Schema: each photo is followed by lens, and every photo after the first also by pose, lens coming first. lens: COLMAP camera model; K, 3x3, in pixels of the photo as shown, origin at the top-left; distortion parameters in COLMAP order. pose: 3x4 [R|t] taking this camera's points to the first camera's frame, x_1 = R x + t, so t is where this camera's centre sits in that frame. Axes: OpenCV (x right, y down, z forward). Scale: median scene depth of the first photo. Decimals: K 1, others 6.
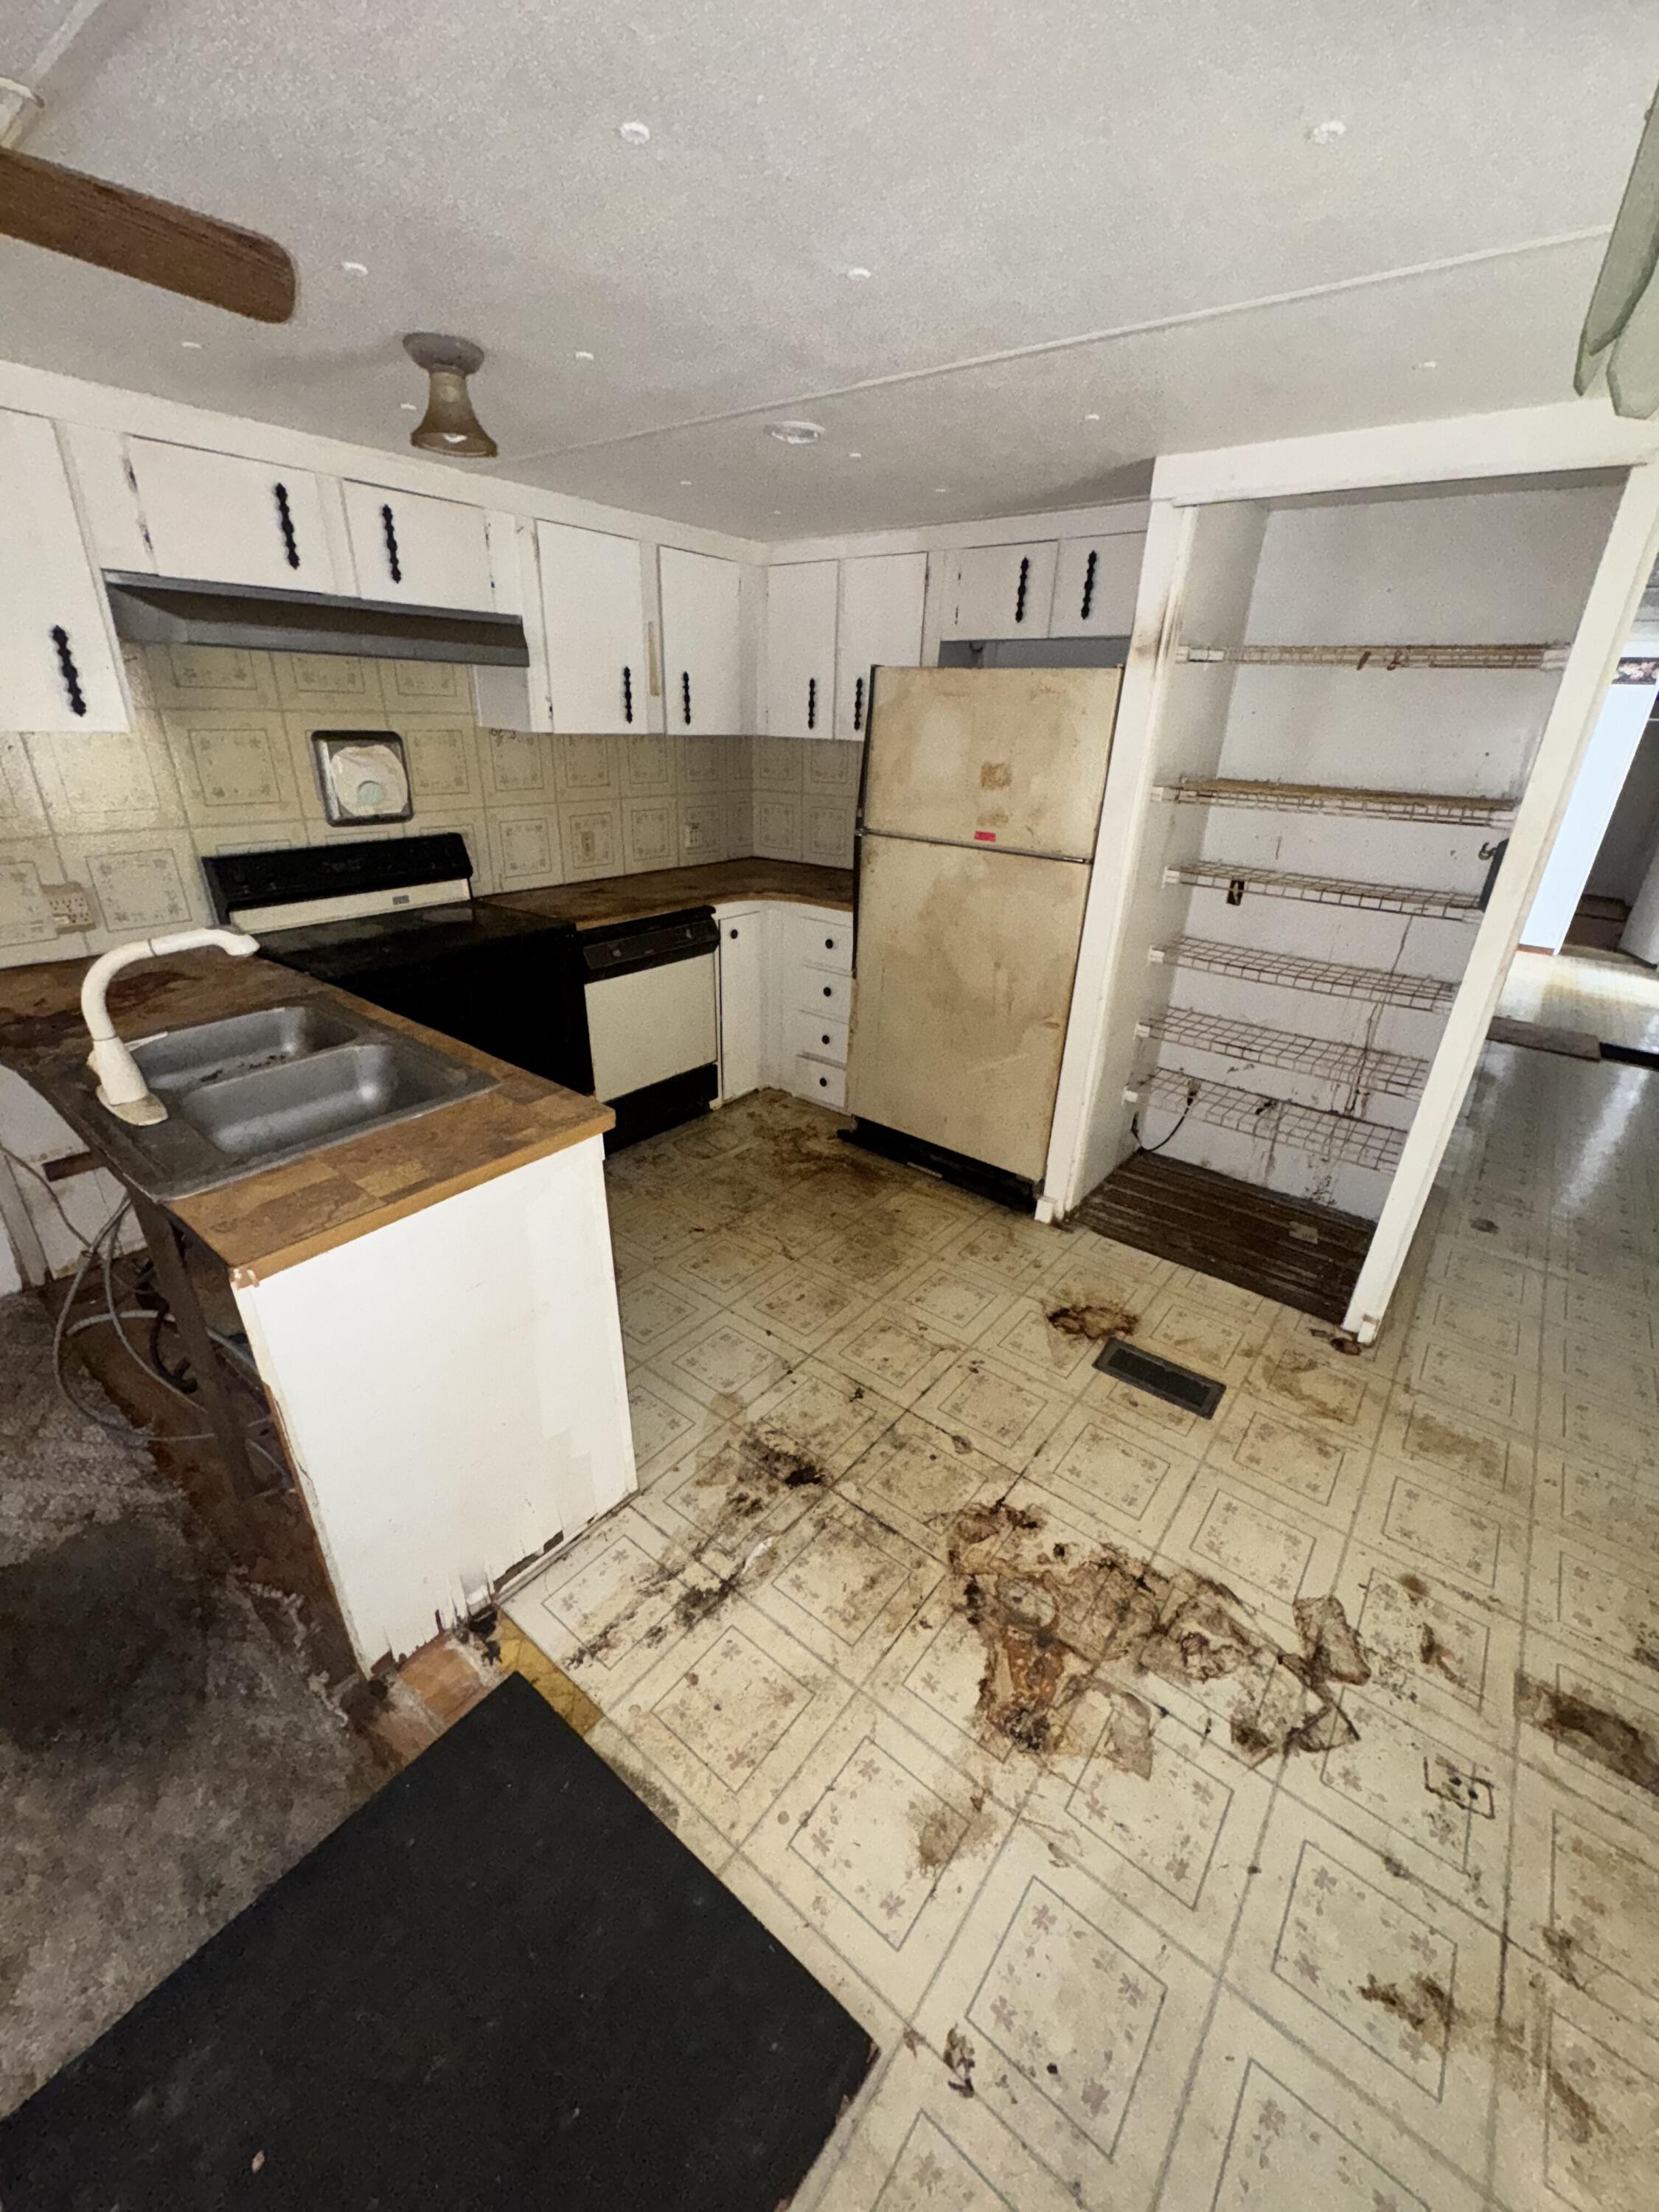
lens RADIAL K [[883.6, 0, 828.1], [0, 883.6, 1113.3], [0, 0, 1]] dist [-0.004012, 0.000855]
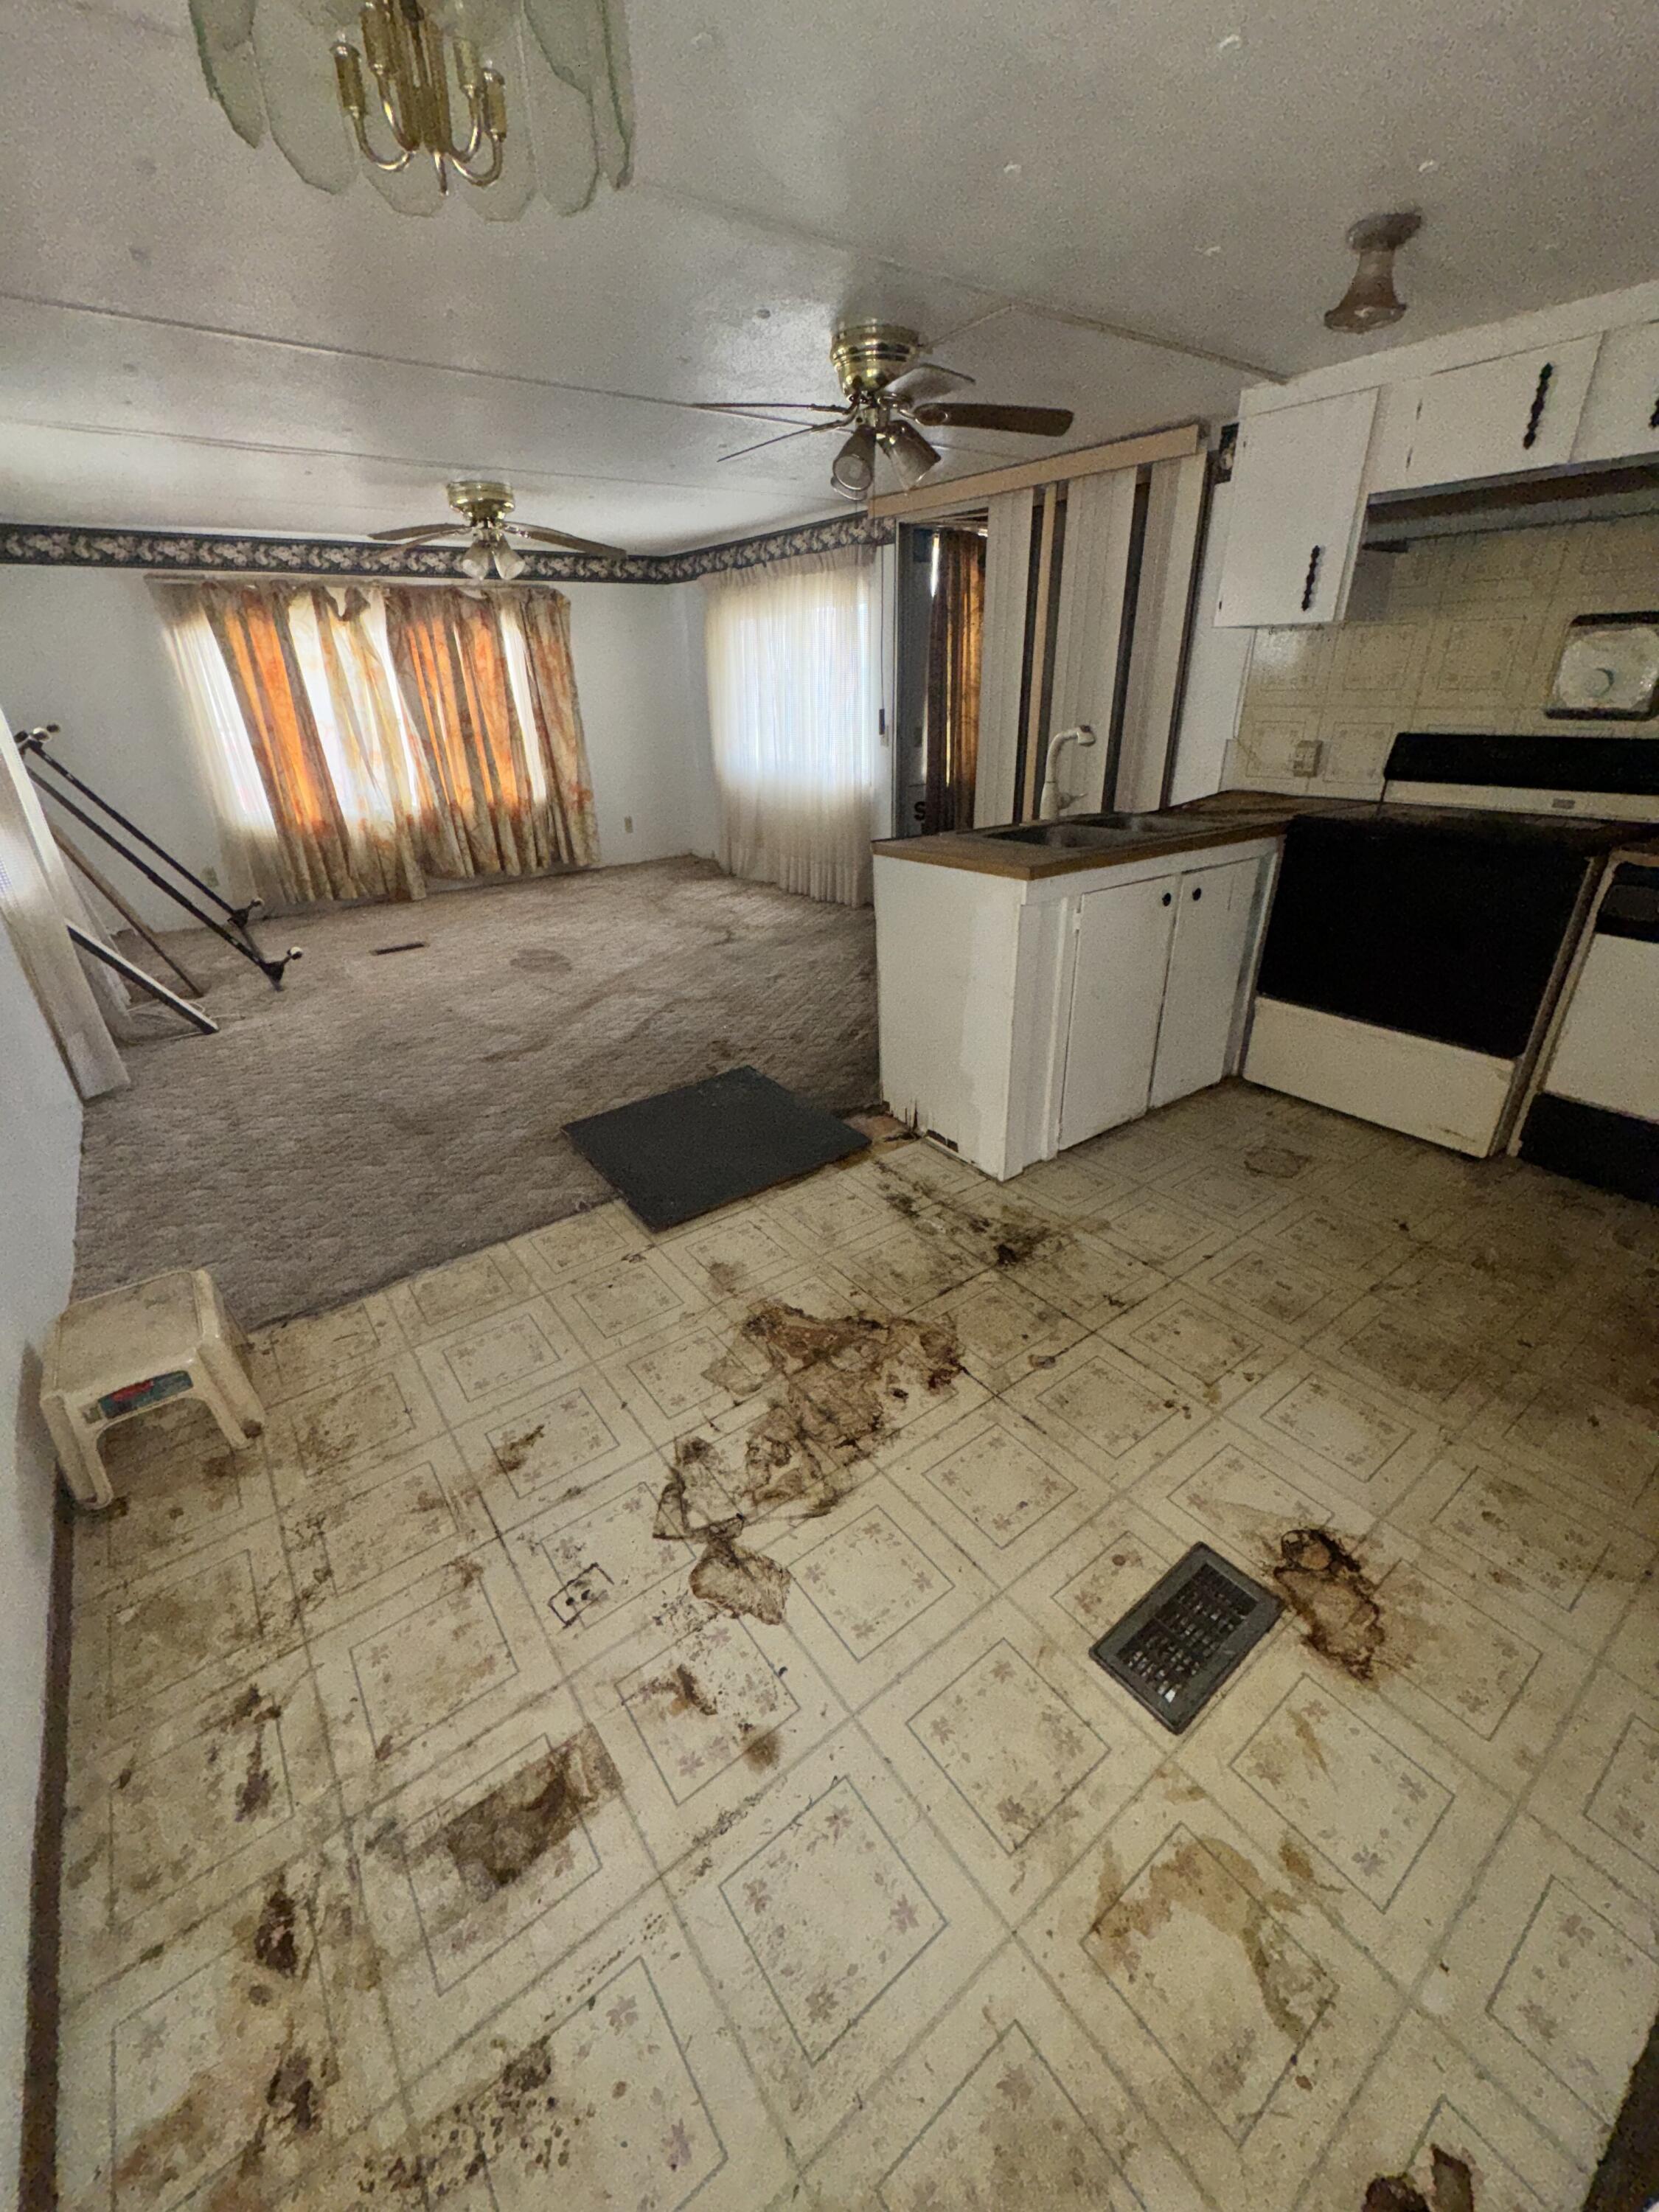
lens RADIAL K [[883.6, 0, 825.2], [0, 883.6, 1105.7], [0, 0, 1]] dist [-0.004012, 0.000855]
pose [[-0.266858, 0.399423, -0.877068, 1.130323], [-0.390442, 0.787231, 0.477307, -0.229076], [0.881103, 0.469818, -0.054128, 0.900546]]
